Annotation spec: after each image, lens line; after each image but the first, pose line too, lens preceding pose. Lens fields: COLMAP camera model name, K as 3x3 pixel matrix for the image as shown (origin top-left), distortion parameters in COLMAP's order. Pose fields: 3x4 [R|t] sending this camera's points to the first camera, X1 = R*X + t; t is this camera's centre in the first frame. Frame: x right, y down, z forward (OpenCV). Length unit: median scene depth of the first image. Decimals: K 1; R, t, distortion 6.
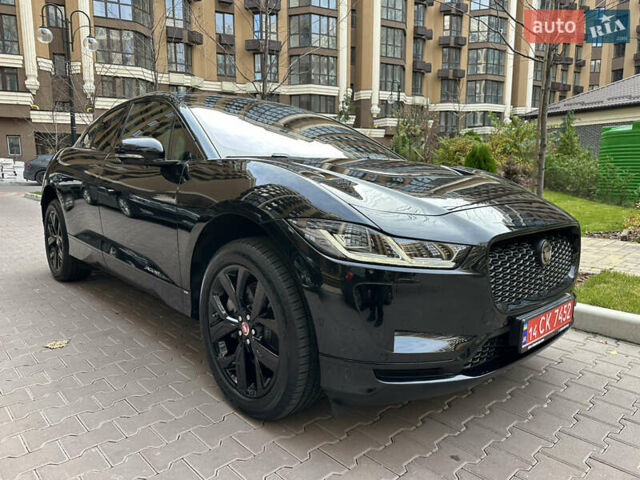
lens RADIAL K [[454.5, 0, 316.3], [0, 454.5, 236.1], [0, 0, 1]] dist [0.035158, -0.038665]
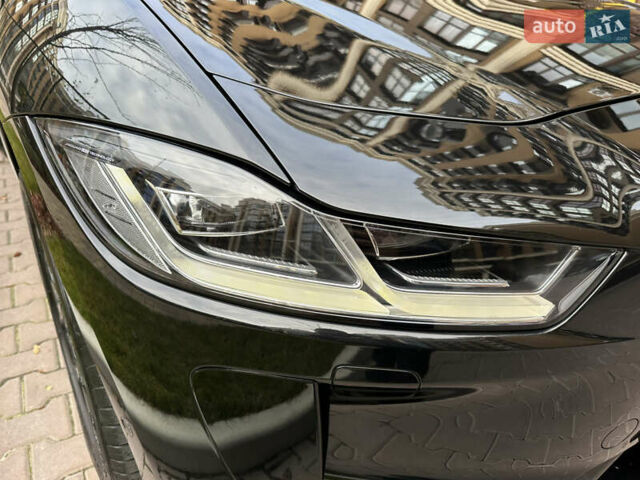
lens RADIAL K [[454.5, 0, 313.4], [0, 454.5, 240.6], [0, 0, 1]] dist [0.035158, -0.038665]
pose [[0.991158, 0.065547, -0.115364, 0.103767], [-0.025959, 0.948451, 0.315858, -0.037532], [0.130120, -0.310071, 0.941767, 0.403292]]
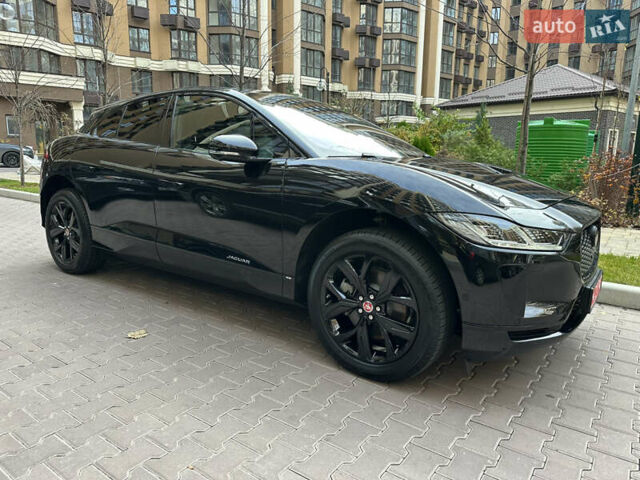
lens RADIAL K [[454.5, 0, 318.7], [0, 454.5, 236.9], [0, 0, 1]] dist [0.035158, -0.038665]
pose [[0.980015, -0.021016, 0.197812, -0.350228], [0.013652, 0.999165, 0.038518, -0.015316], [-0.198456, -0.035048, 0.979483, -0.074814]]
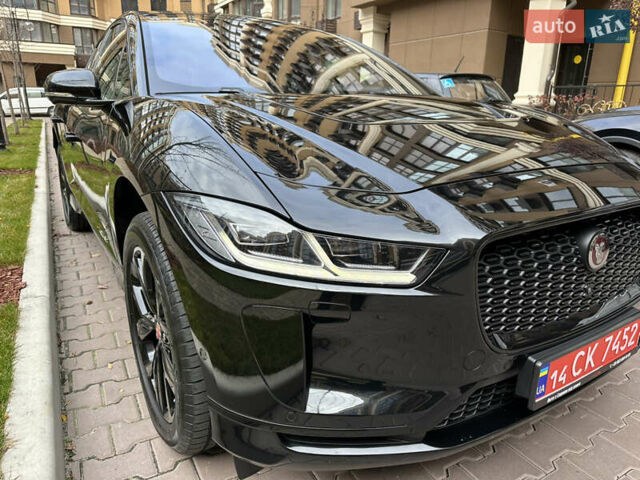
lens RADIAL K [[454.5, 0, 320.4], [0, 454.5, 238.9], [0, 0, 1]] dist [0.035158, -0.038665]
pose [[0.985924, 0.041610, -0.161936, 0.154297], [-0.018306, 0.989579, 0.142821, -0.041164], [0.166191, -0.137846, 0.976411, 0.223232]]
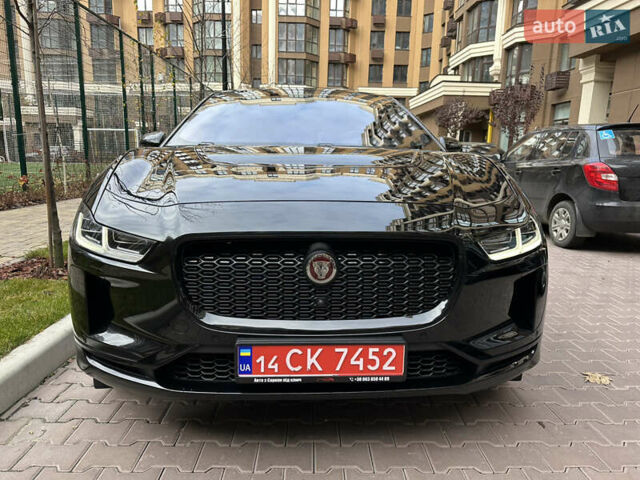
lens RADIAL K [[454.5, 0, 314.6], [0, 454.5, 238.4], [0, 0, 1]] dist [0.035158, -0.038665]
pose [[0.775868, 0.105716, -0.621975, 0.638893], [-0.091338, 0.994297, 0.055061, -0.035093], [0.624248, 0.014090, 0.781099, 0.276914]]
